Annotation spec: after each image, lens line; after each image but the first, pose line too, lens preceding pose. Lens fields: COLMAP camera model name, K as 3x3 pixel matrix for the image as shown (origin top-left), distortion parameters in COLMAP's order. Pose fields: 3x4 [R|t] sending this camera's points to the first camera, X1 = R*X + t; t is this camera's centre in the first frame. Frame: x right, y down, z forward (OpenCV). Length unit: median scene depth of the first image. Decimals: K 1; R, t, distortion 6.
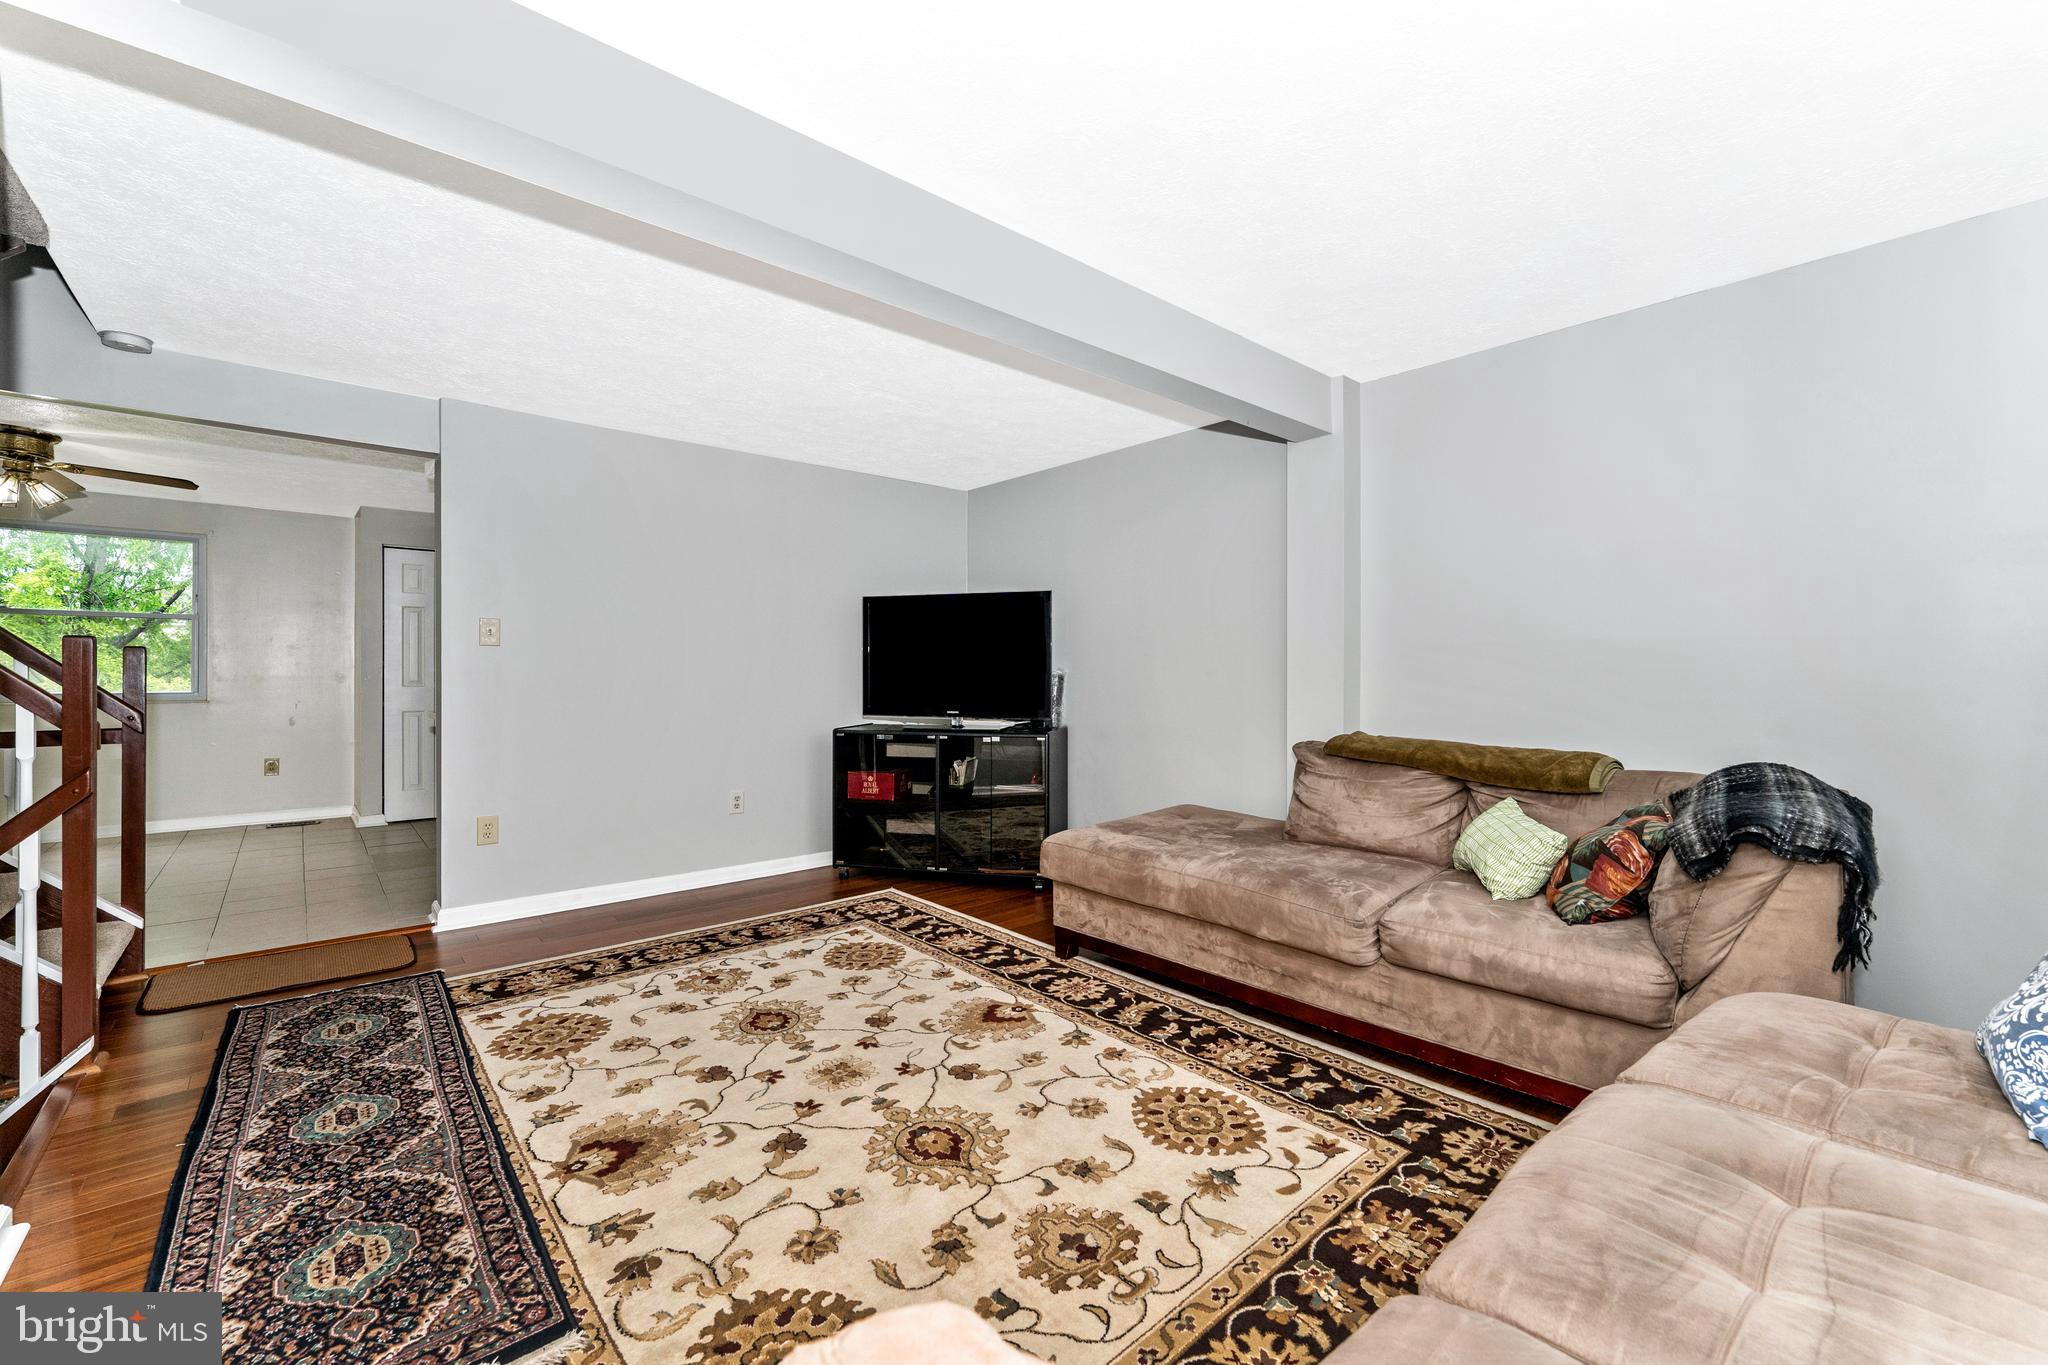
lens RADIAL K [[842.2, 0, 1029.7], [0, 842.2, 667.2], [0, 0, 1]] dist [0.001831, -0.000539]
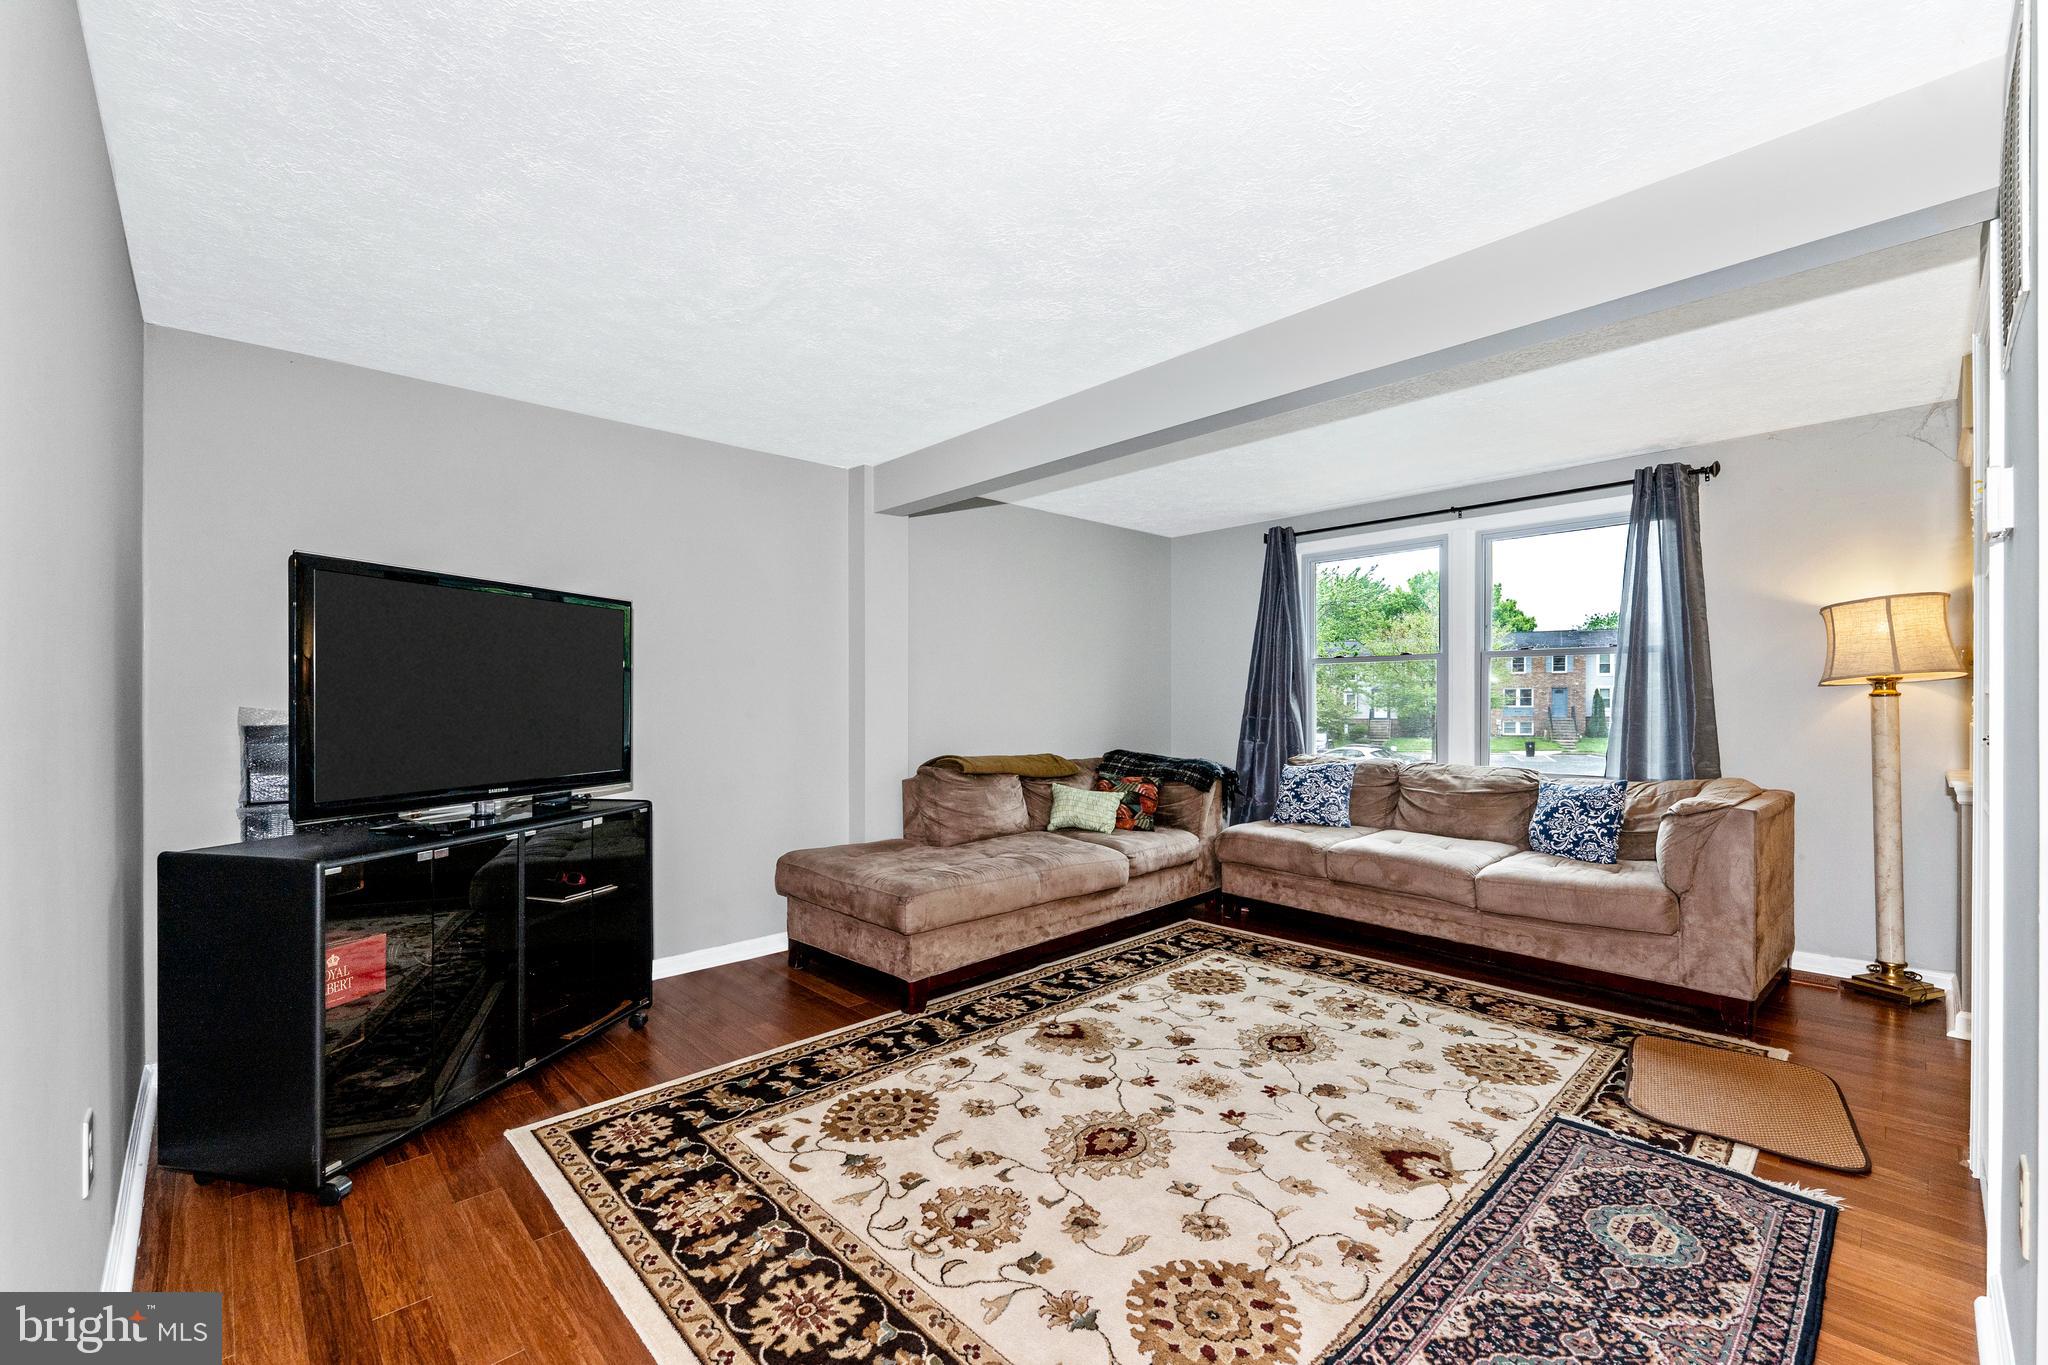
lens RADIAL K [[842.2, 0, 1033.9], [0, 842.2, 696.2], [0, 0, 1]] dist [0.001831, -0.000539]
pose [[-0.044978, 0.005195, 0.998974, -1.169473], [0.000011, 0.999986, -0.005199, -0.013855], [-0.998988, -0.000222, -0.044977, 1.145159]]
